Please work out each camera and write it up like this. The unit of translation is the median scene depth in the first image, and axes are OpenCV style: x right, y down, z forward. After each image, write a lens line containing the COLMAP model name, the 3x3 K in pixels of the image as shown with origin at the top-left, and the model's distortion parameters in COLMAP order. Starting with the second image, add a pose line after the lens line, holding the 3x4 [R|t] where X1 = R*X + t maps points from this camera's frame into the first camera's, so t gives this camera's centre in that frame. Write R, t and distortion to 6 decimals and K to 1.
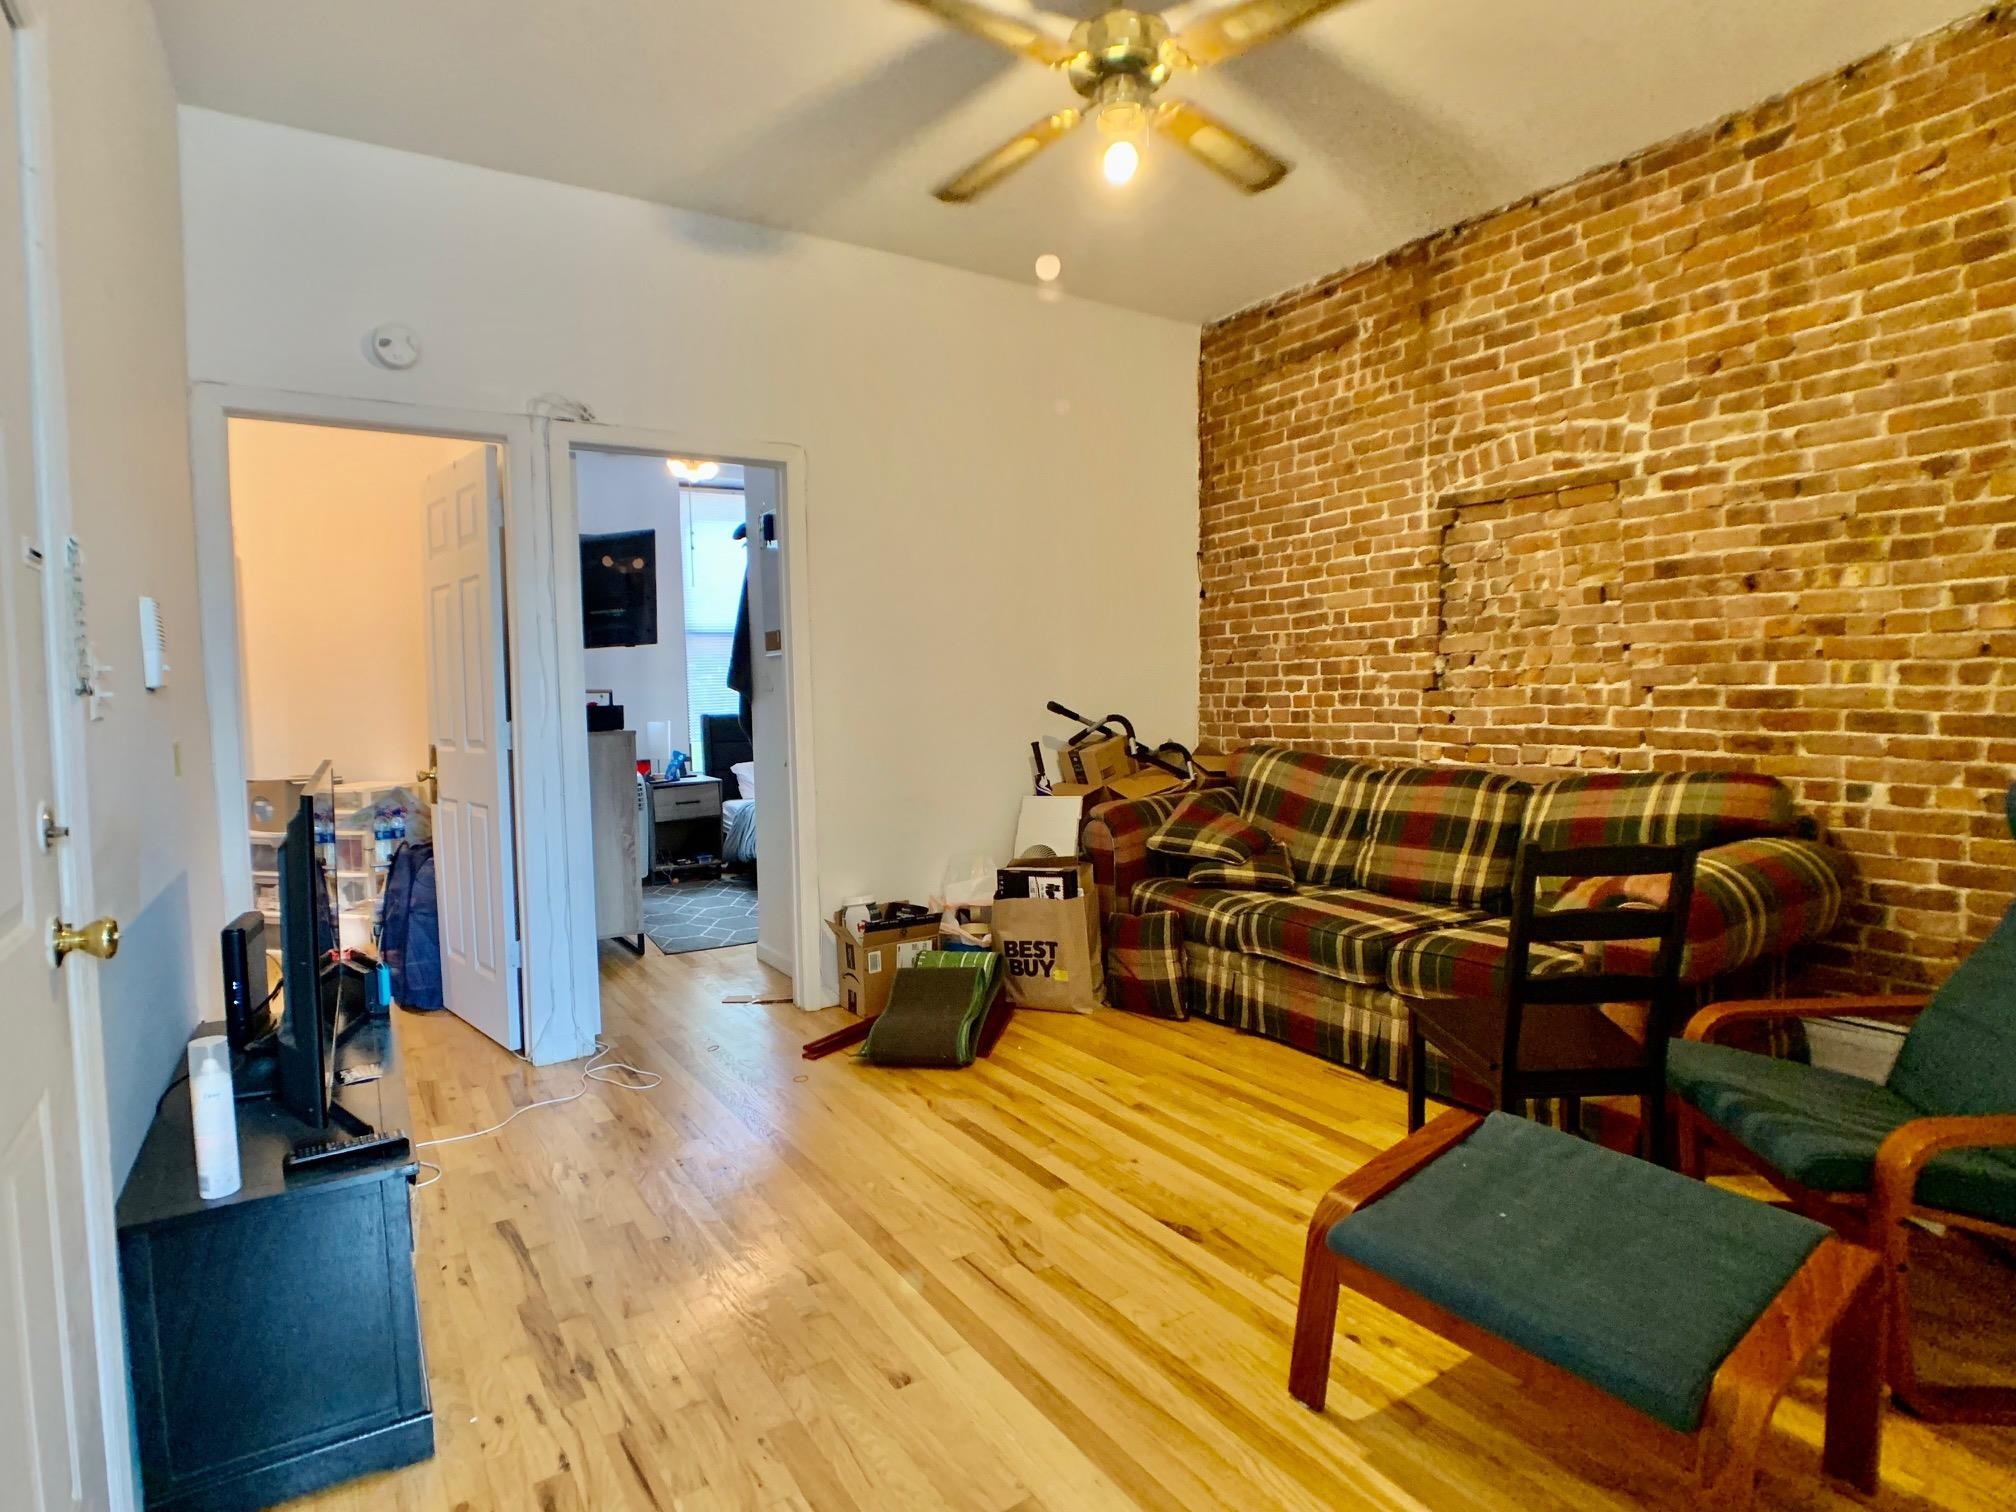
lens RADIAL K [[1044.7, 0, 1000.0], [0, 1044.7, 762.4], [0, 0, 1]] dist [-0.043442, 0.008195]
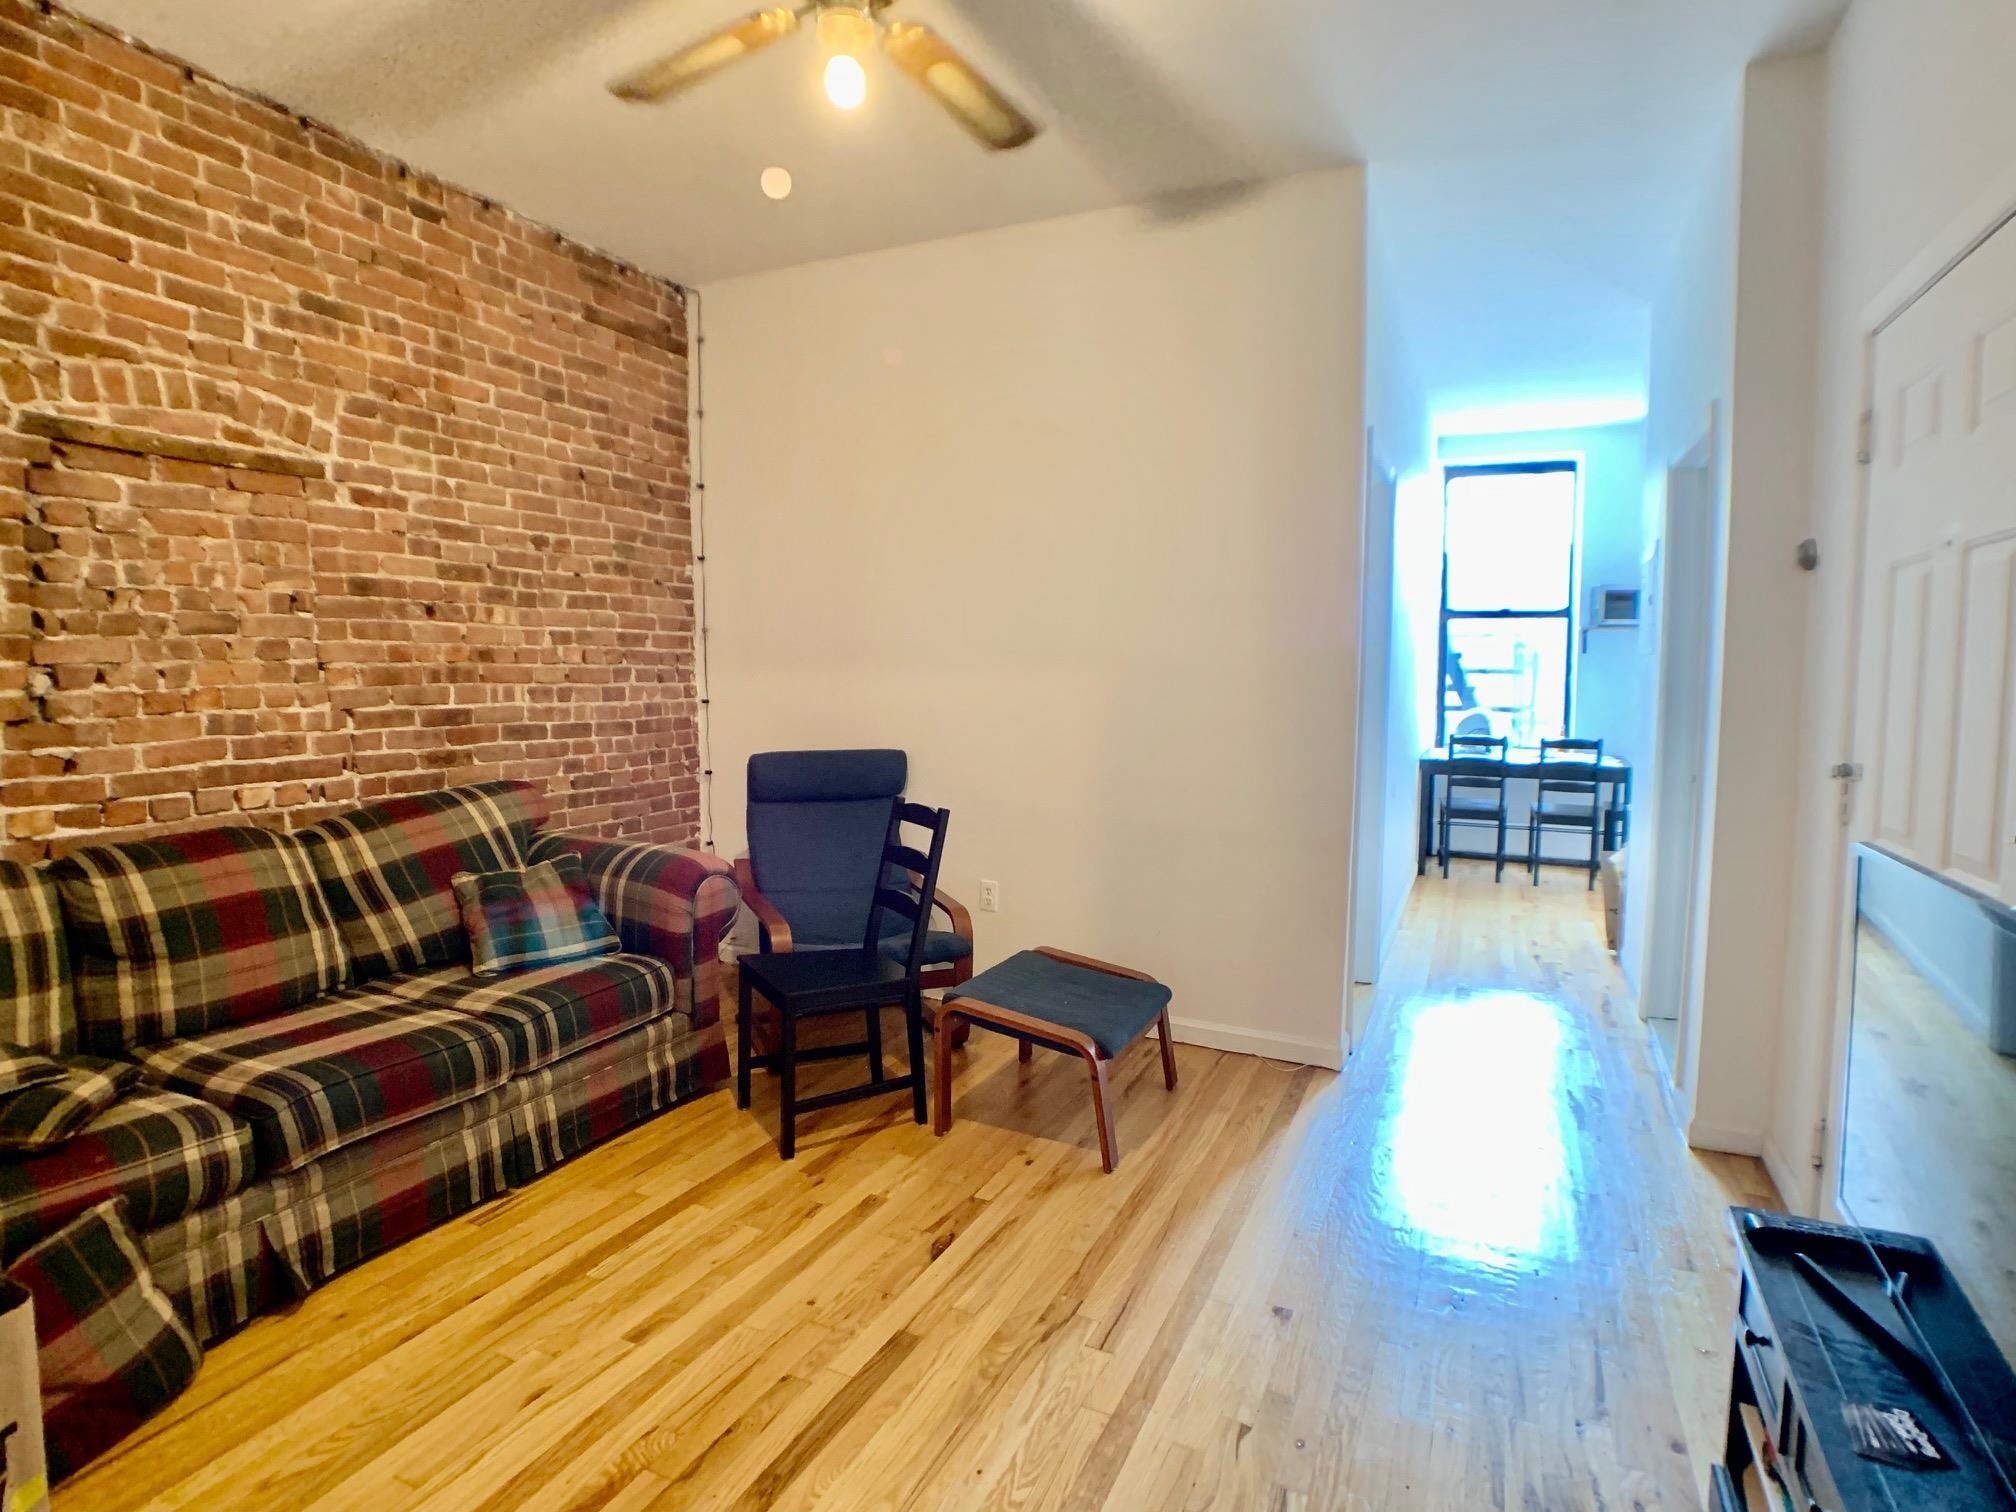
lens RADIAL K [[1044.7, 0, 1015.3], [0, 1044.7, 754.7], [0, 0, 1]] dist [-0.043442, 0.008195]
pose [[-0.526276, -0.052477, 0.848693, -0.486712], [0.066734, 0.992466, 0.102749, -0.088312], [-0.847691, 0.110711, -0.518810, 0.978778]]
